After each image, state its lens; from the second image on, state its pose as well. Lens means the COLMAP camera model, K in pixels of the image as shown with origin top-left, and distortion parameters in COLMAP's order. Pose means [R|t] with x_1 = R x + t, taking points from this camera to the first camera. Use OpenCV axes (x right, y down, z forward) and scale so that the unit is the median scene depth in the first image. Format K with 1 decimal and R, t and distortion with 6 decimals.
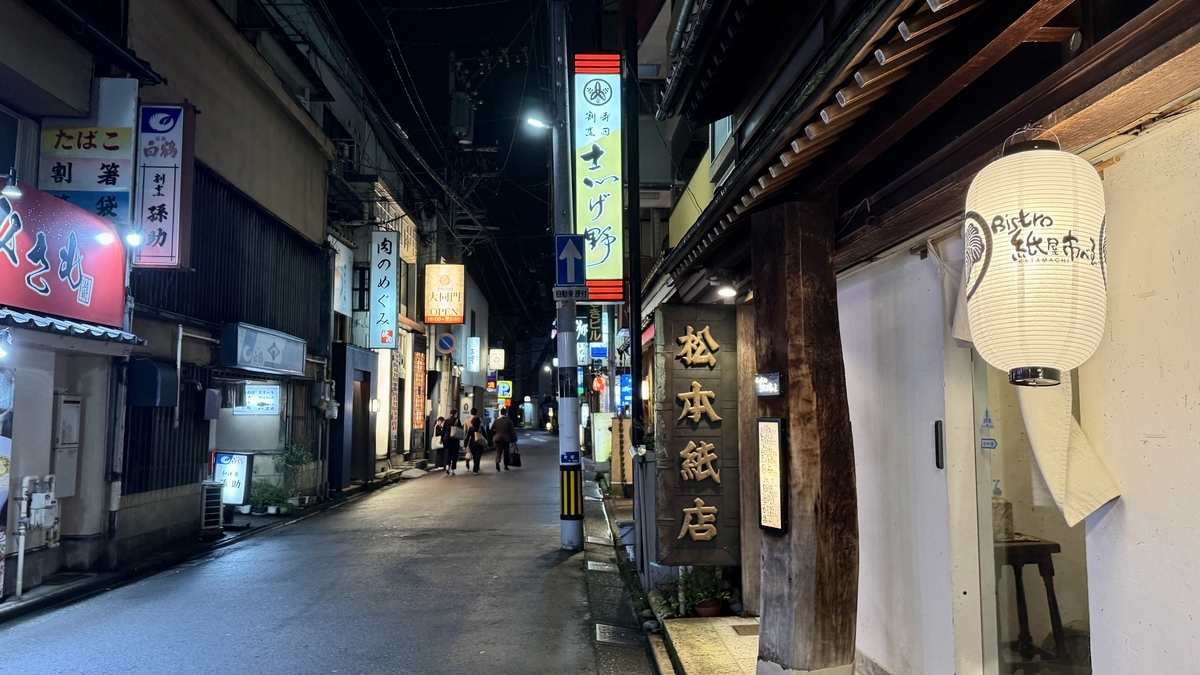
lens RADIAL K [[827.2, 0, 602.3], [0, 827.2, 334.6], [0, 0, 1]] dist [0.001069, -0.001514]
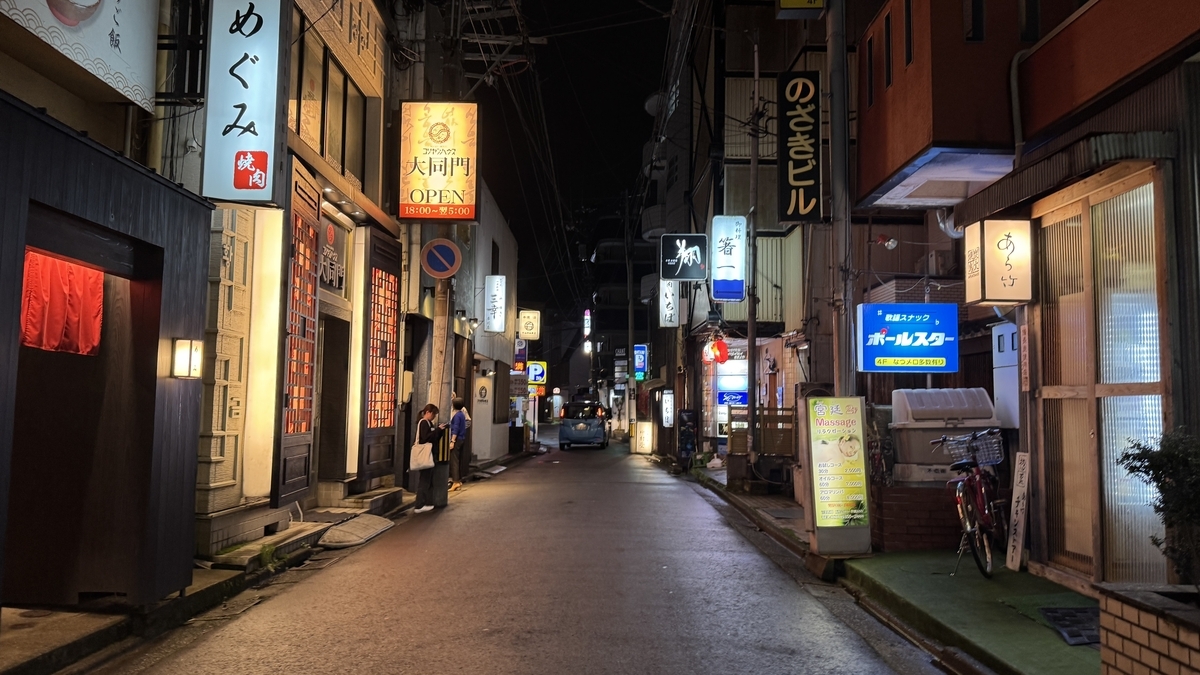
lens RADIAL K [[827.2, 0, 597.6], [0, 827.2, 340.8], [0, 0, 1]] dist [0.001069, -0.001514]
pose [[0.999427, 0.012153, -0.031599, -0.076496], [-0.011770, 0.999856, 0.012262, 0.052450], [0.031743, -0.011883, 0.999425, 0.494889]]
